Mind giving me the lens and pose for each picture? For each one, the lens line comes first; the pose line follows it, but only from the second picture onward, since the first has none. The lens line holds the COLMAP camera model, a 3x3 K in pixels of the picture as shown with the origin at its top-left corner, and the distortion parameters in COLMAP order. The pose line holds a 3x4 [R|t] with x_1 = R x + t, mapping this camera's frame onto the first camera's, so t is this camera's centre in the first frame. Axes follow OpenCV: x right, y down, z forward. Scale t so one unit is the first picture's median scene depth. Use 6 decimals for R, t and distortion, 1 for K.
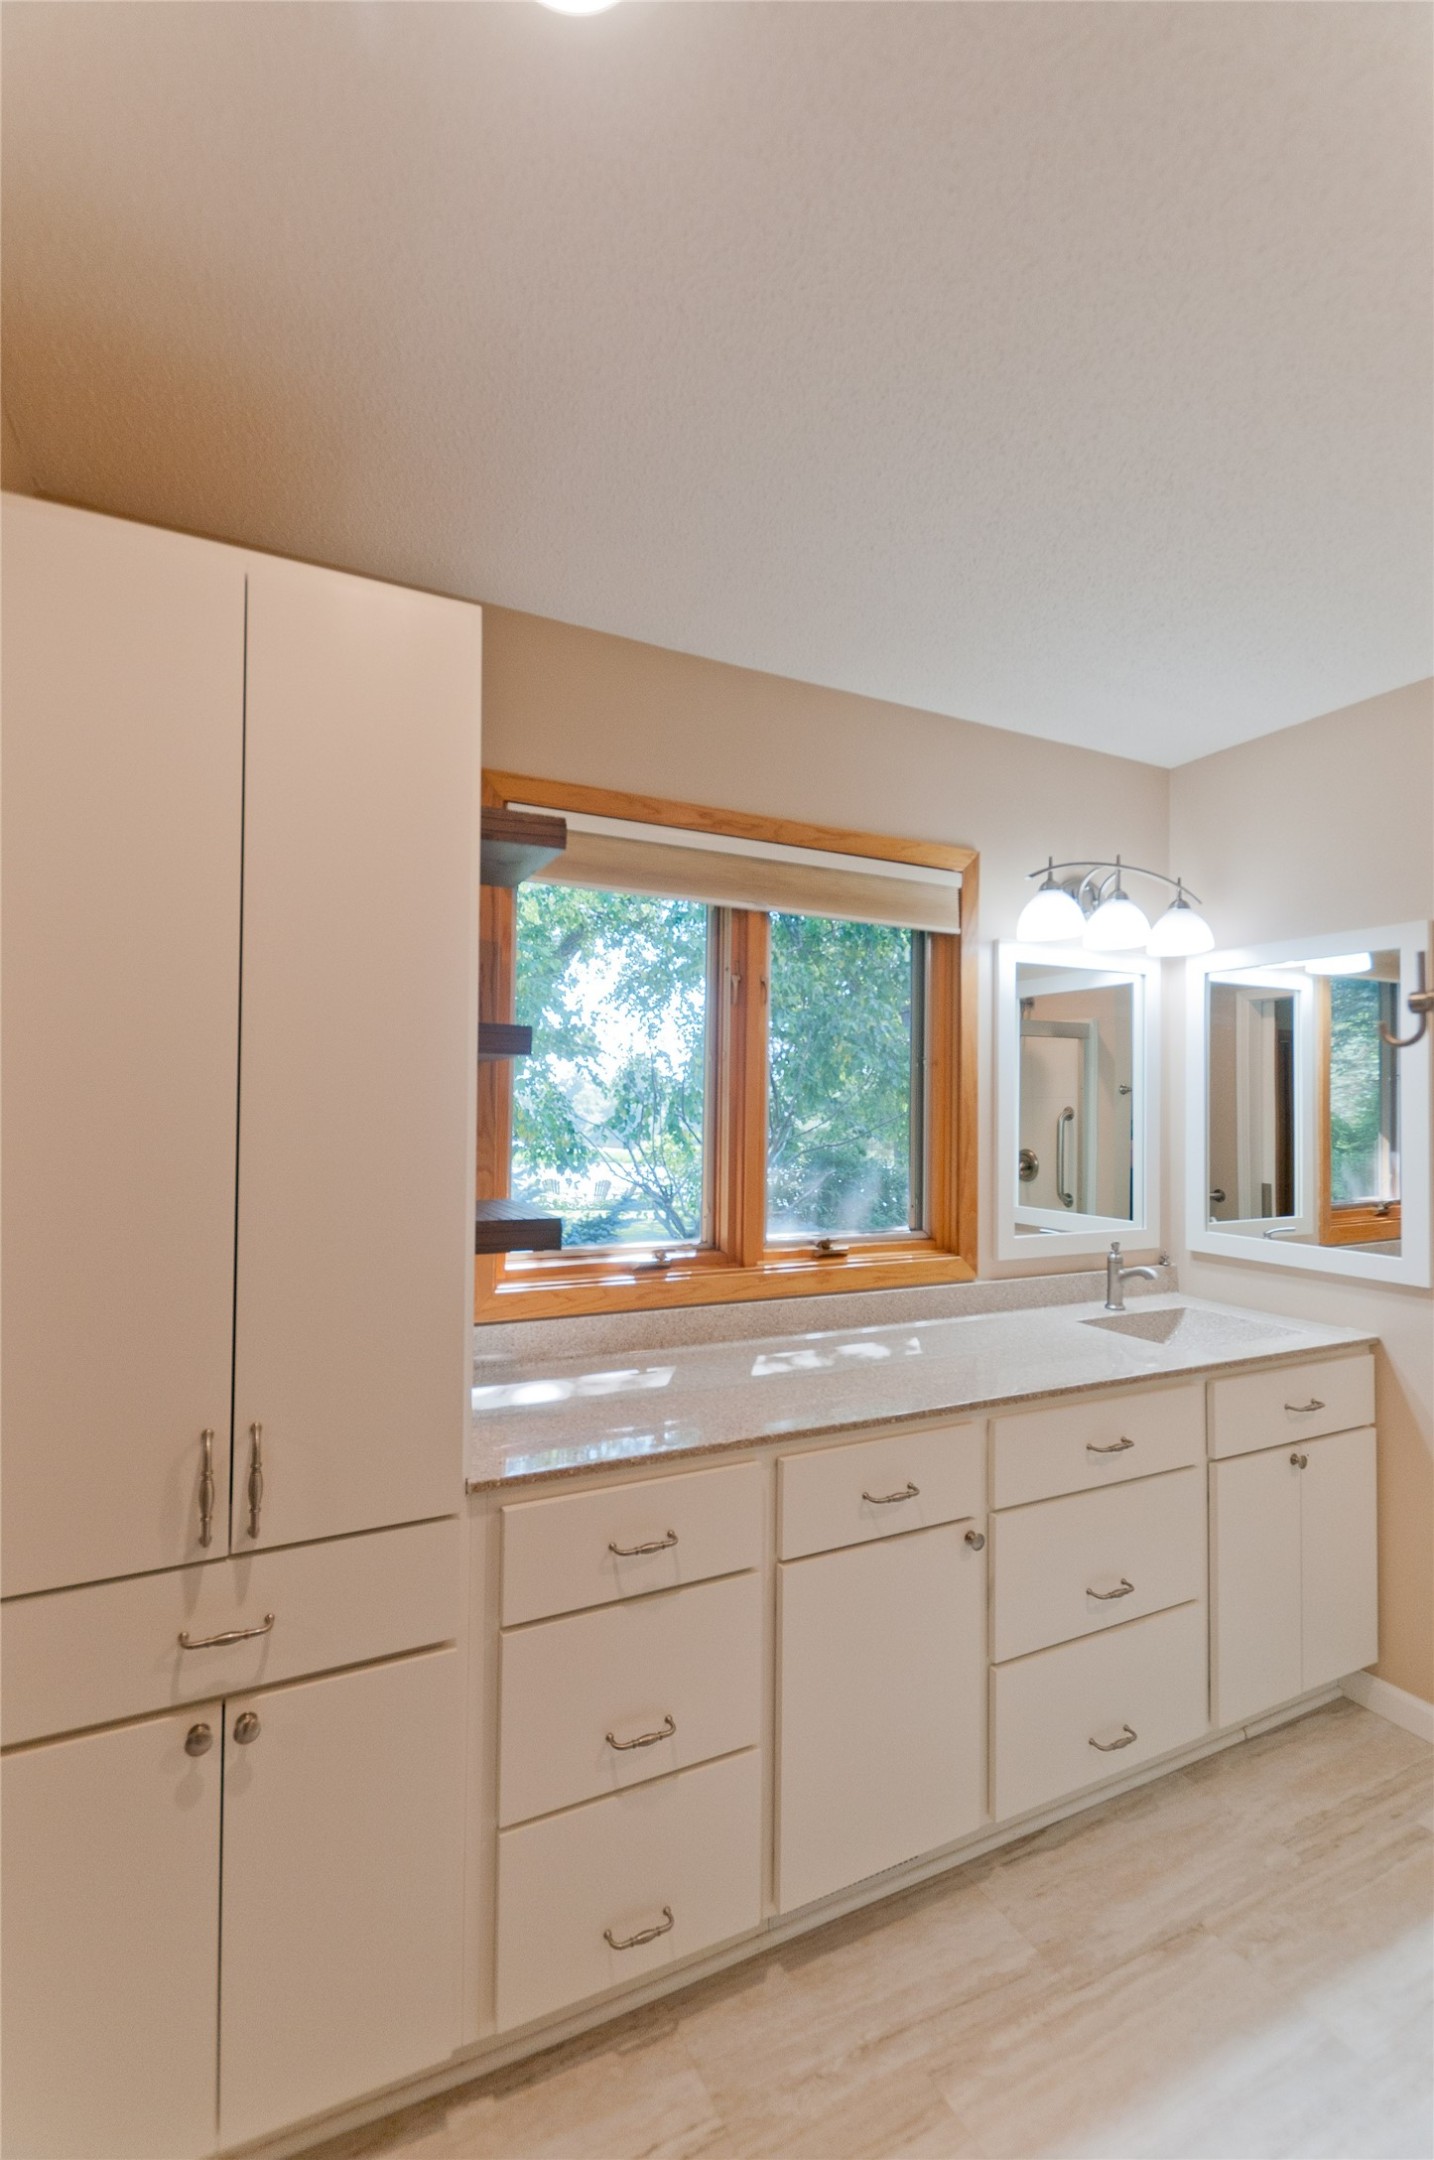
lens RADIAL K [[954.0, 0, 704.9], [0, 954.0, 1074.3], [0, 0, 1]] dist [0.008199, -0.003994]
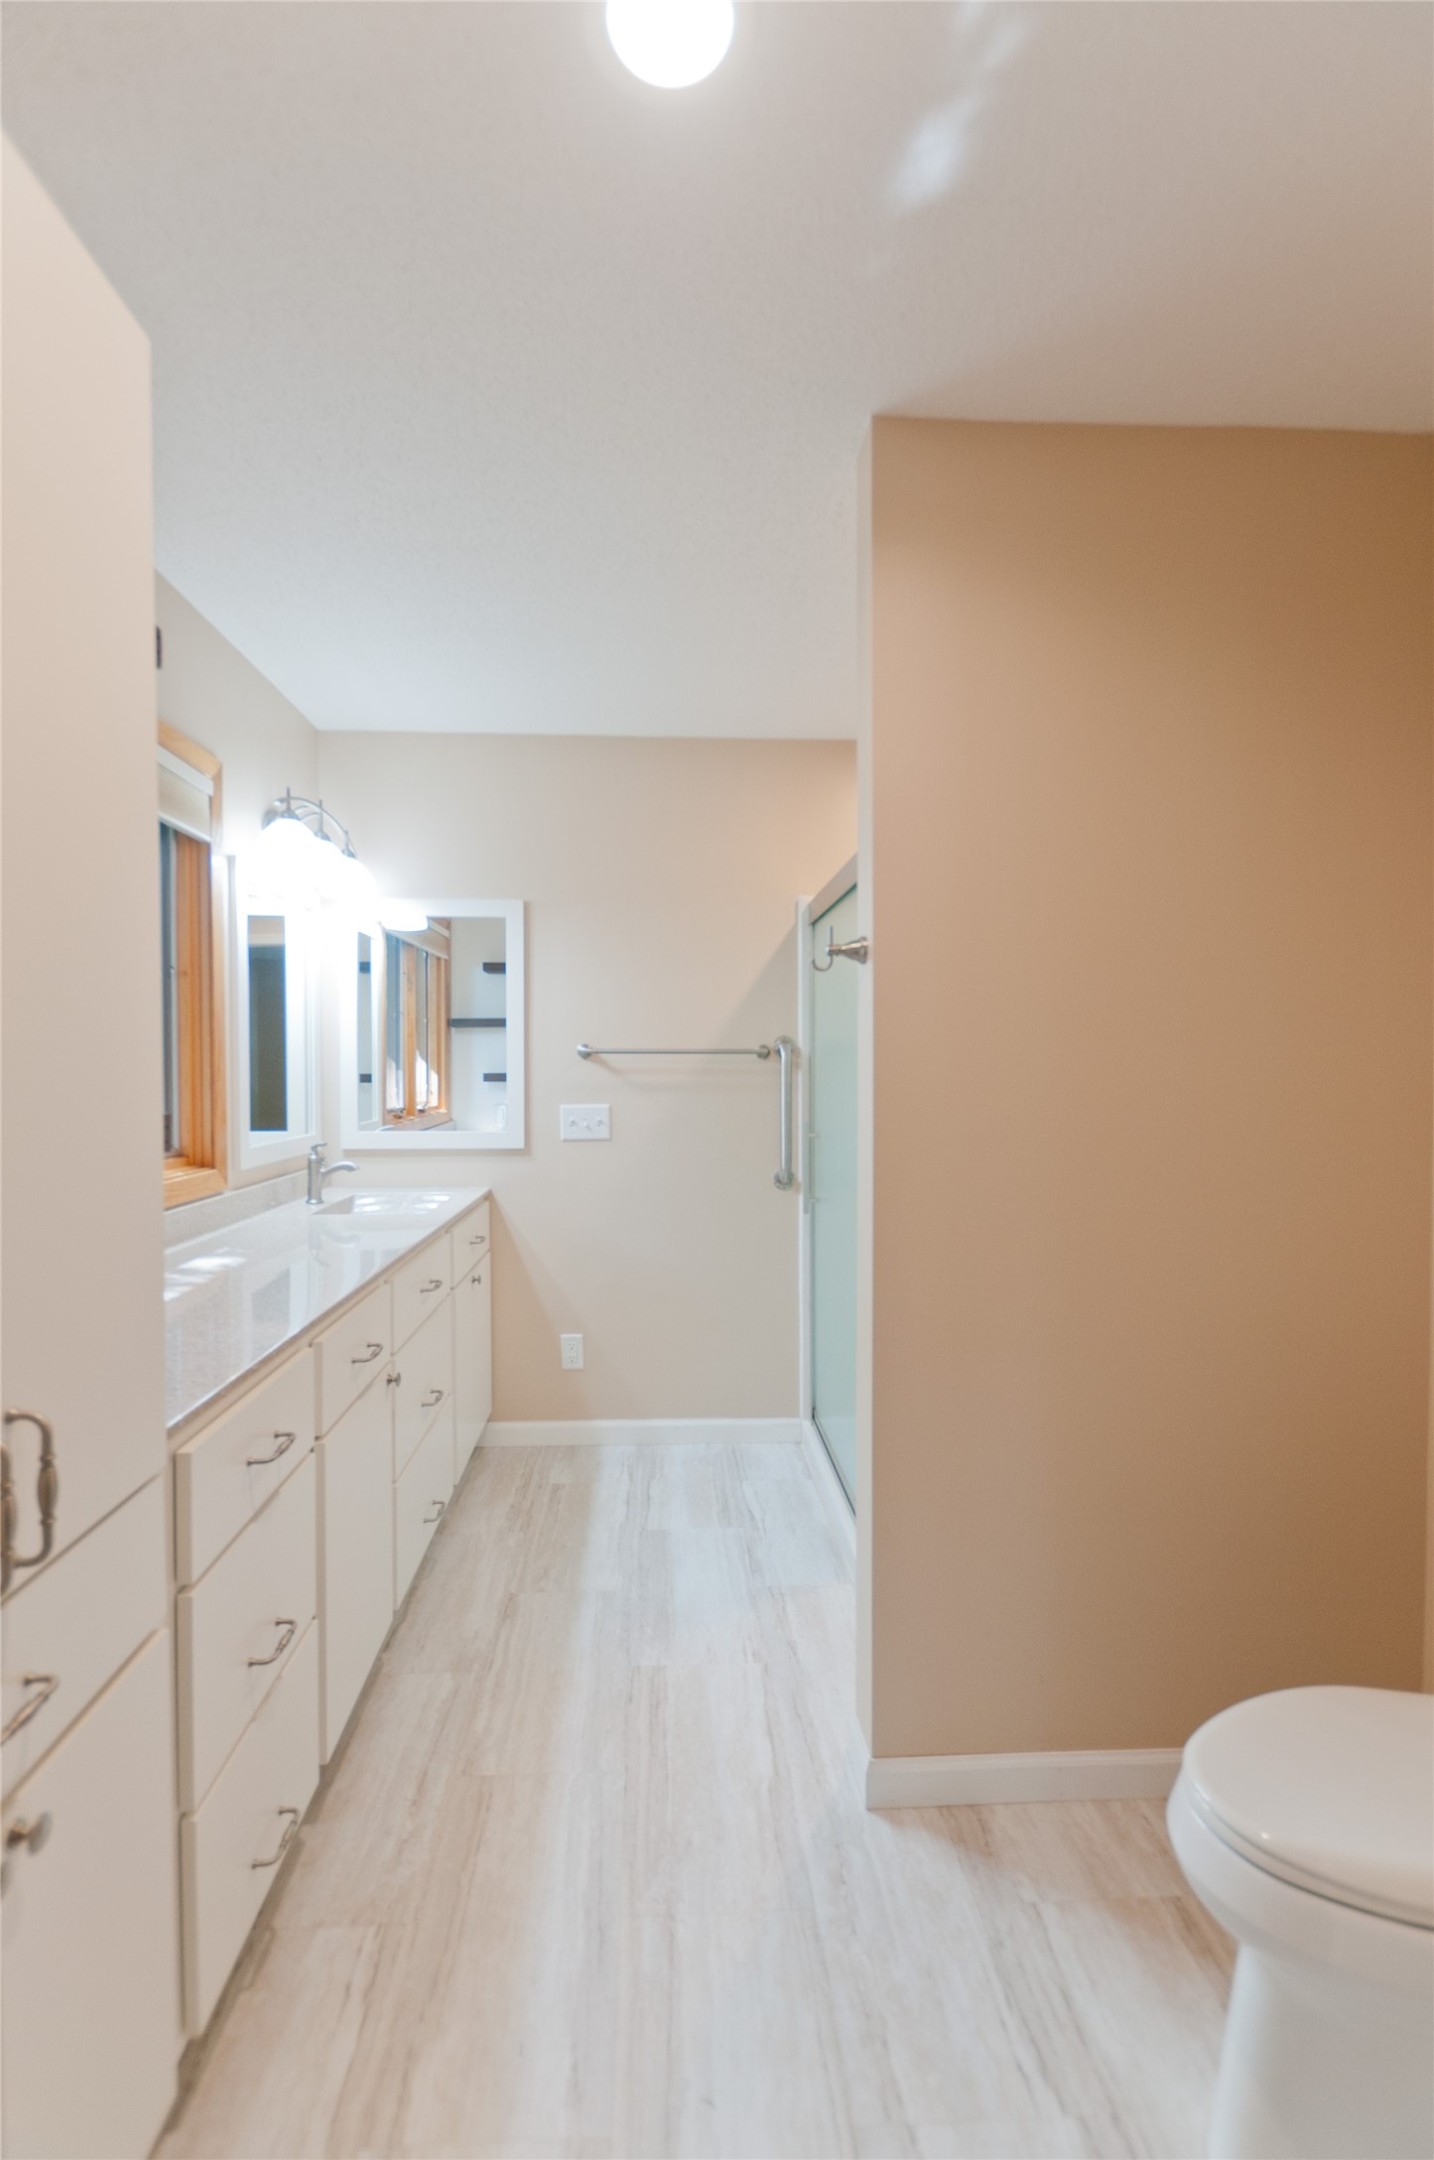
lens RADIAL K [[954.0, 0, 699.5], [0, 954.0, 1071.7], [0, 0, 1]] dist [0.008199, -0.003994]
pose [[0.395685, -0.017021, 0.918229, -0.601046], [-0.027482, 0.999161, 0.030364, 0.060608], [-0.917975, -0.037249, 0.394885, 0.197672]]
